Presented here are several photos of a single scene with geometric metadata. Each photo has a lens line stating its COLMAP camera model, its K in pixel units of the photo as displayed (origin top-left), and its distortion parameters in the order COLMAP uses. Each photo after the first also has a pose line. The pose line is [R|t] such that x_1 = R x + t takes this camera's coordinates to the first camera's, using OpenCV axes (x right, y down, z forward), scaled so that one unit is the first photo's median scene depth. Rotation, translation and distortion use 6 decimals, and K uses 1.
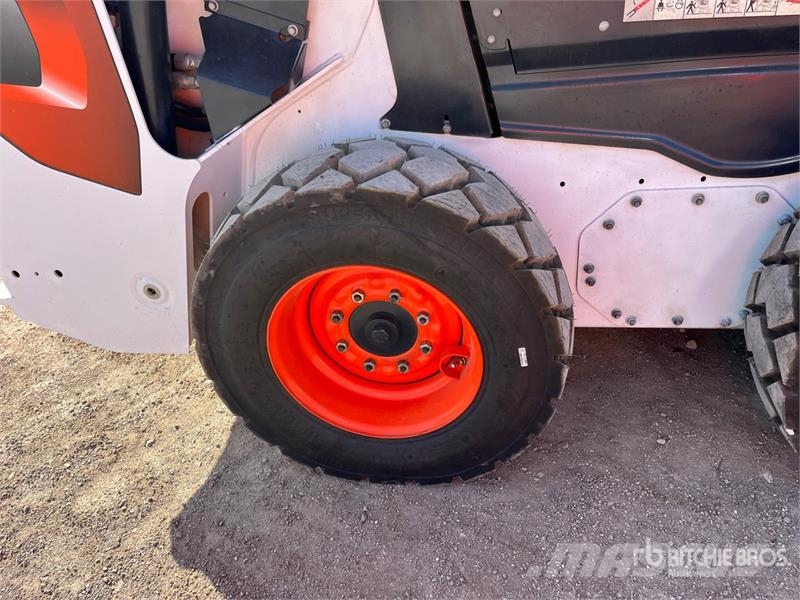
lens RADIAL K [[604.7, 0, 400.0], [0, 604.7, 300.0], [0, 0, 1]] dist [0.033241, -0.077151]
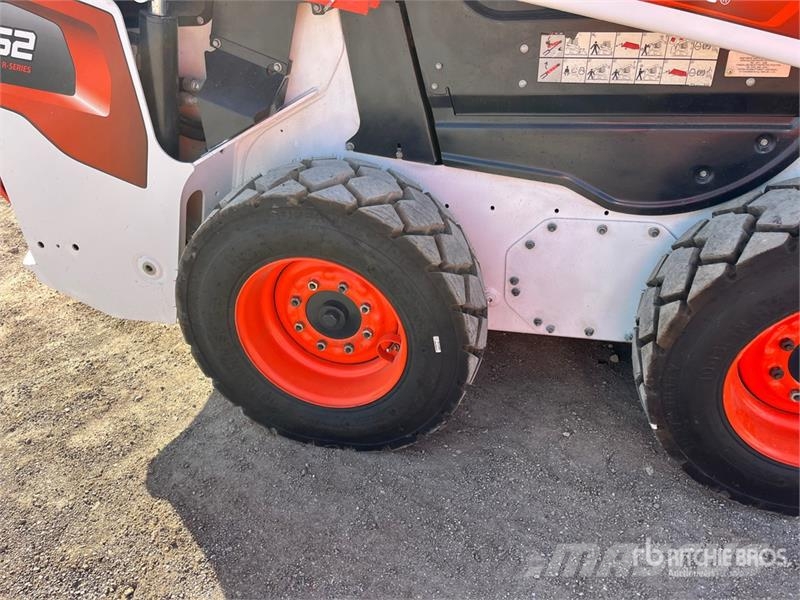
lens RADIAL K [[602.3, 0, 400.0], [0, 602.3, 296.9], [0, 0, 1]] dist [0.003462, -0.033730]
pose [[0.995709, 0.087324, -0.030643, 0.140833], [-0.088188, 0.995708, -0.028079, 0.035104], [0.028060, 0.030660, 0.999136, -0.196907]]
